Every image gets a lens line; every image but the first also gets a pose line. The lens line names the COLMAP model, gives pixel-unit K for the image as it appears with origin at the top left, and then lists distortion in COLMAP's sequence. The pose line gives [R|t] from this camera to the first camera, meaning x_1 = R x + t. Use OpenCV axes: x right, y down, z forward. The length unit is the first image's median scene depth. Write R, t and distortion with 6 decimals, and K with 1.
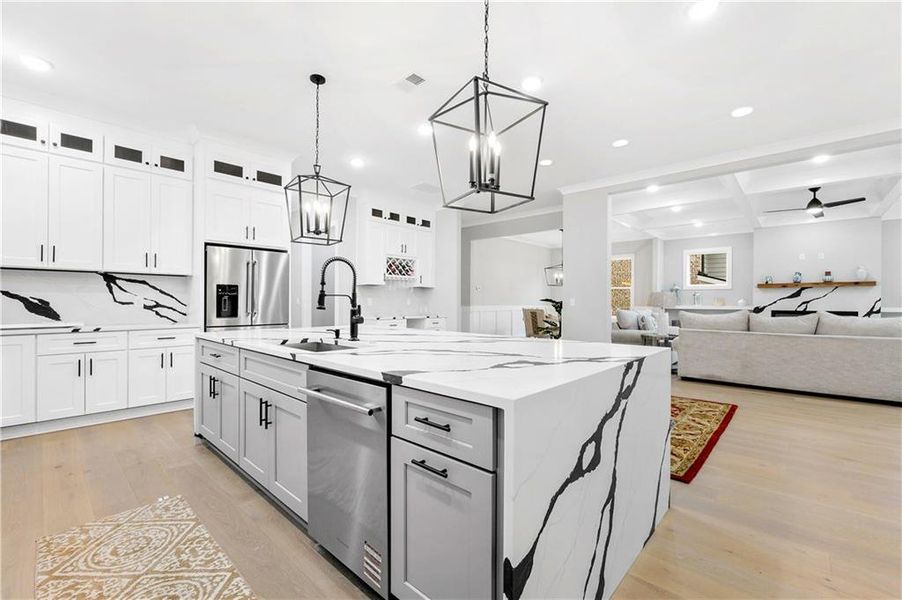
lens RADIAL K [[381.8, 0, 448.7], [0, 381.8, 303.7], [0, 0, 1]] dist [-0.008471, -0.000027]
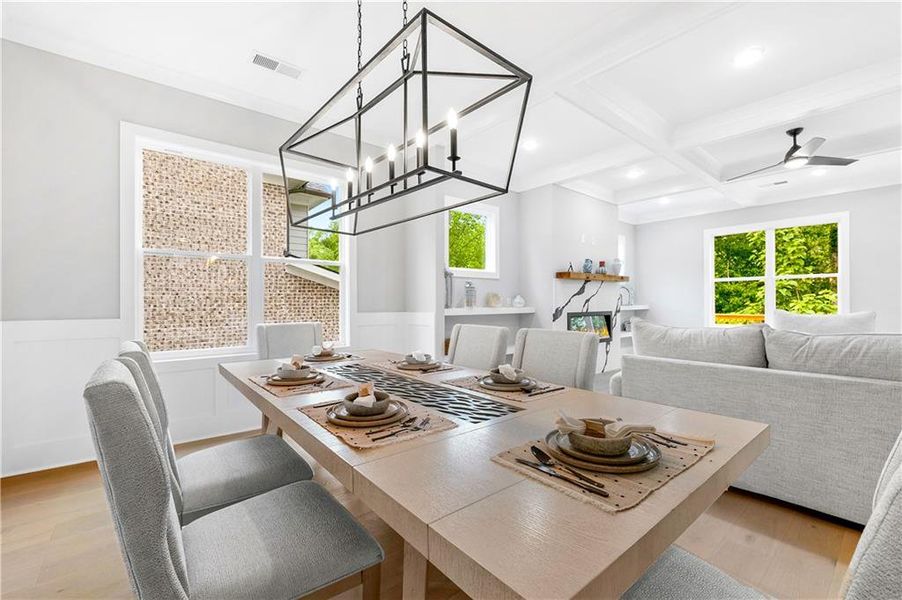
lens RADIAL K [[374.9, 0, 451.0], [0, 374.9, 300.0], [0, 0, 1]] dist [-0.013078, 0.000038]
pose [[0.137534, -0.001210, 0.990496, 0.215661], [0.008082, 0.999967, 0.000099, -0.008195], [-0.990464, 0.007992, 0.137539, 1.407213]]
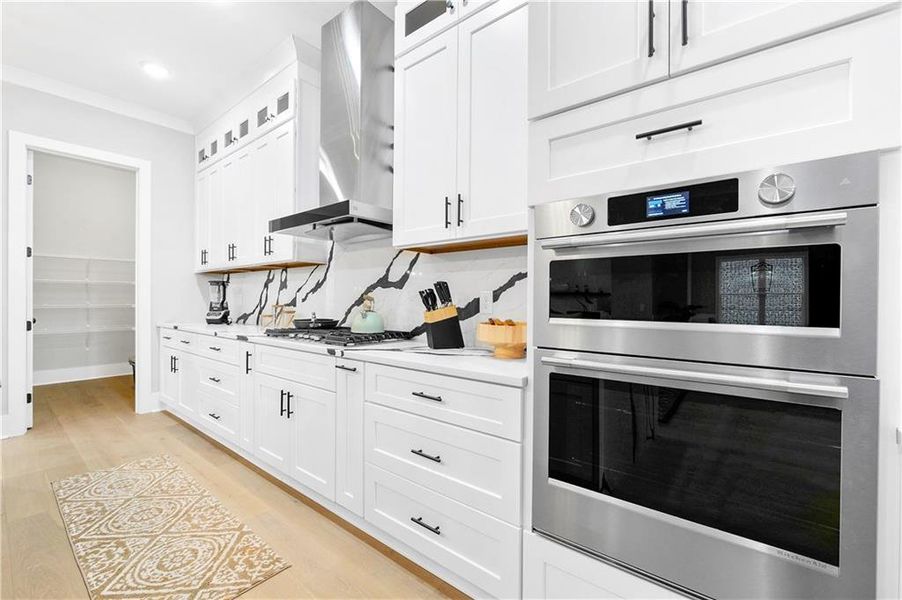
lens RADIAL K [[381.8, 0, 448.7], [0, 381.8, 303.7], [0, 0, 1]] dist [-0.008471, -0.000027]
pose [[-0.997863, -0.014115, -0.063797, -0.384910], [-0.014758, 0.999845, 0.009624, -0.003548], [0.063652, 0.010545, -0.997916, 0.528075]]
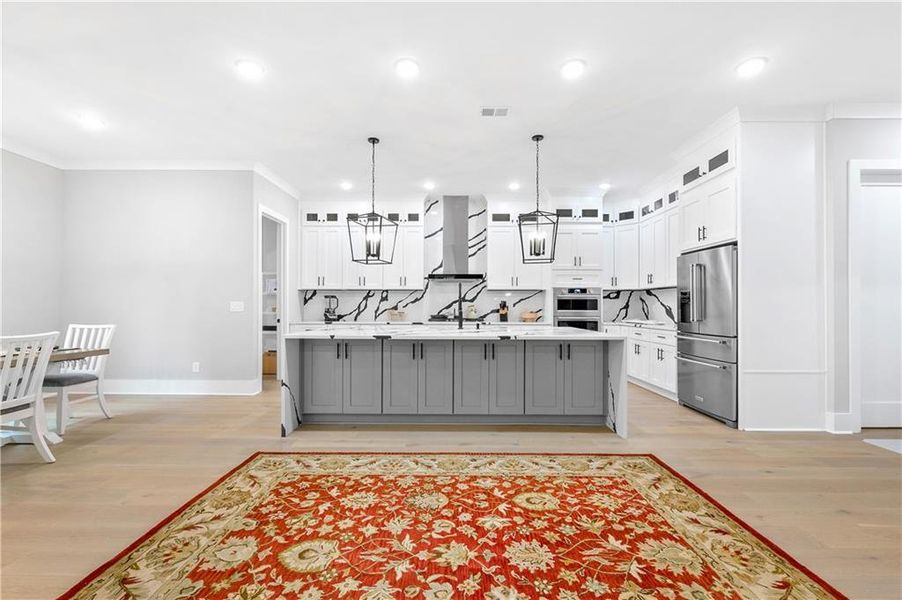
lens RADIAL K [[381.8, 0, 448.7], [0, 381.8, 303.7], [0, 0, 1]] dist [-0.008471, -0.000027]
pose [[-0.735145, -0.011419, -0.677814, 0.371288], [-0.008987, 0.999934, -0.007099, -0.002596], [0.677850, 0.000872, -0.735199, 0.848925]]
